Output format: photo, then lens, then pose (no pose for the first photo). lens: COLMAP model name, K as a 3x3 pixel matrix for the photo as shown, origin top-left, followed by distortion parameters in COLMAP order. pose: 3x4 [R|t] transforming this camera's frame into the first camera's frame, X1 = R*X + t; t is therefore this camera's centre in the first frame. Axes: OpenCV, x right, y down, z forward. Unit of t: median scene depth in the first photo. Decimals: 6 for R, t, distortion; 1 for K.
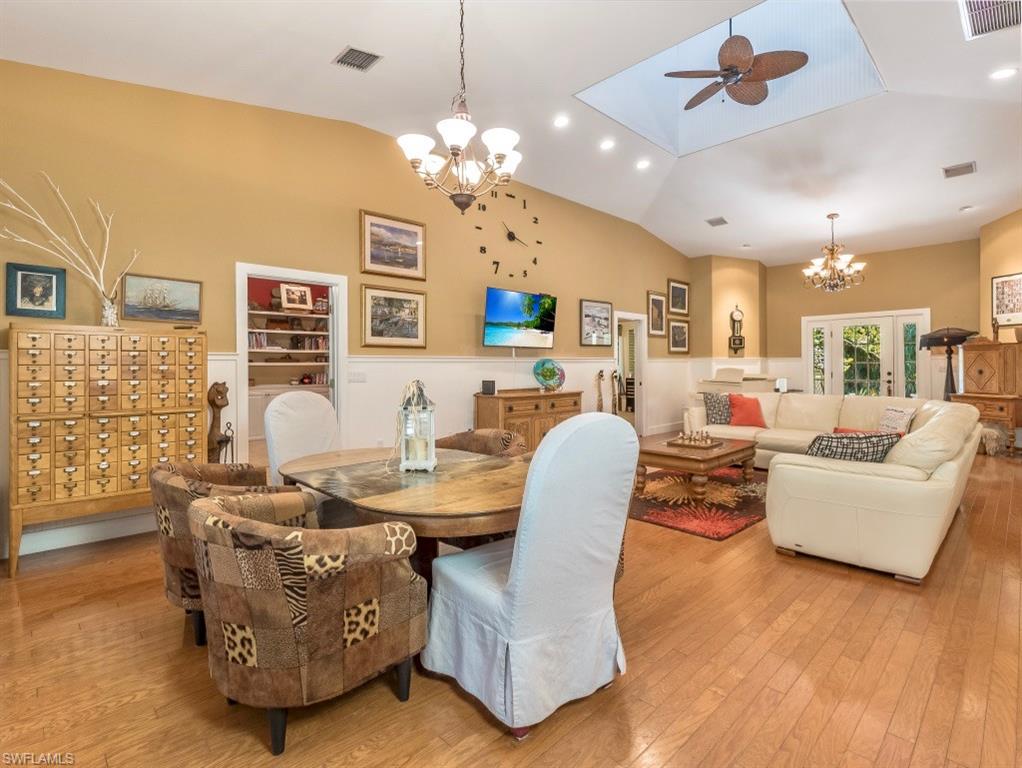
lens RADIAL K [[495.4, 0, 509.1], [0, 495.4, 367.6], [0, 0, 1]] dist [0.007464, 0.000331]
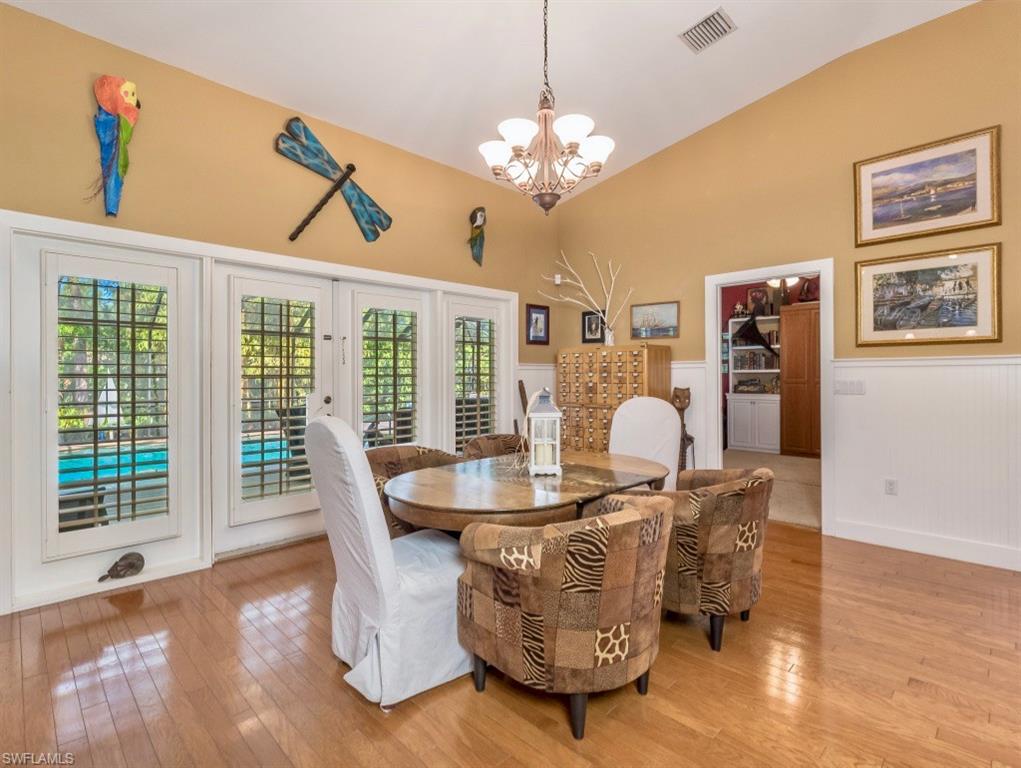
lens RADIAL K [[494.9, 0, 505.8], [0, 494.9, 375.1], [0, 0, 1]] dist [0.007464, 0.000331]
pose [[0.036698, 0.003642, -0.999320, 0.403282], [0.000300, 0.999993, 0.003655, -0.002198], [0.999326, -0.000434, 0.036697, 0.419541]]
